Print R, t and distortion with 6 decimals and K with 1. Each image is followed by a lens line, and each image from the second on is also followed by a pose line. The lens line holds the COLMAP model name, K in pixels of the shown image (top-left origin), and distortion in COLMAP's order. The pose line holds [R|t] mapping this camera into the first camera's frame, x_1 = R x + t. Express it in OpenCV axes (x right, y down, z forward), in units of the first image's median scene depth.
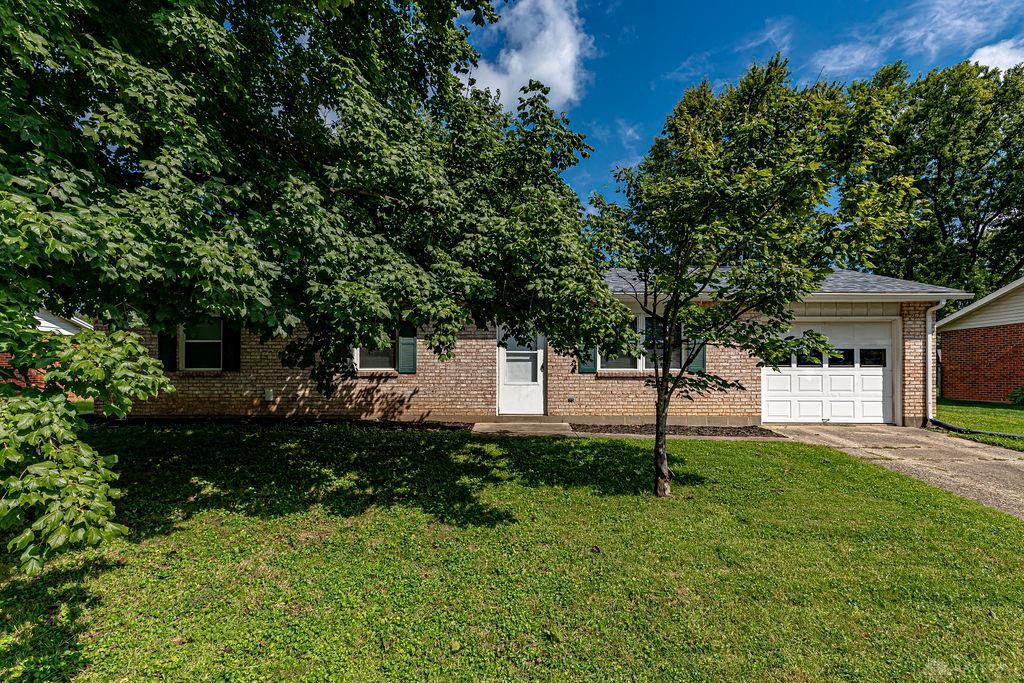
lens RADIAL K [[500.0, 0, 510.4], [0, 500.0, 350.9], [0, 0, 1]] dist [-0.002275, -0.004525]
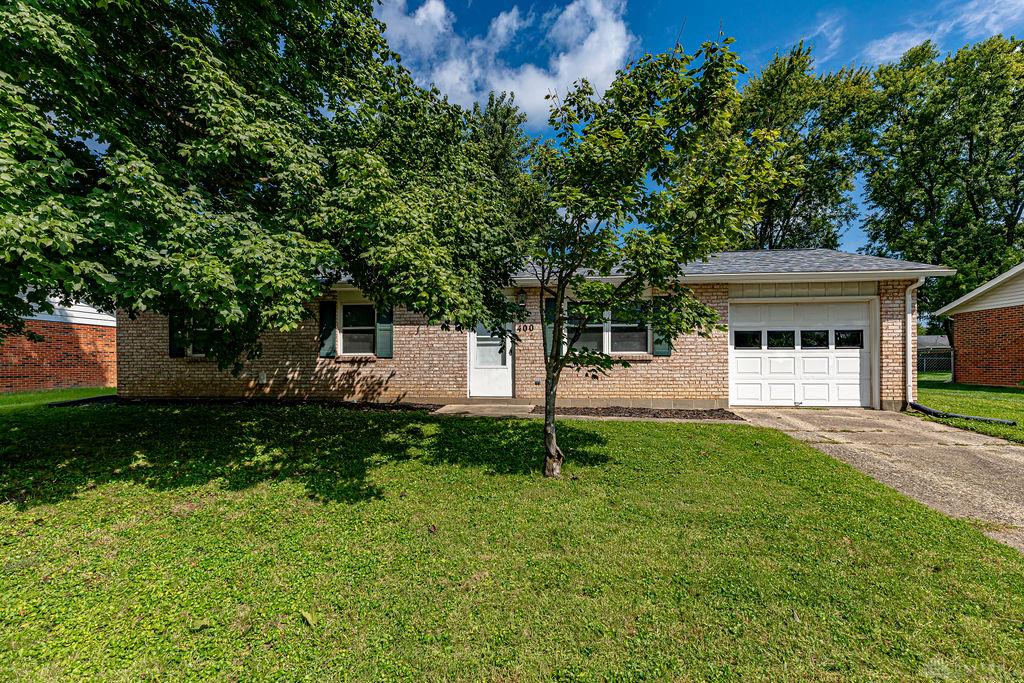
lens RADIAL K [[469.4, 0, 512.1], [0, 469.4, 341.1], [0, 0, 1]] dist [-0.003348, -0.000109]
pose [[0.996287, -0.007125, -0.085797, 0.157032], [0.007067, 0.999975, -0.000983, 0.014469], [0.085802, 0.000373, 0.996312, 0.042693]]
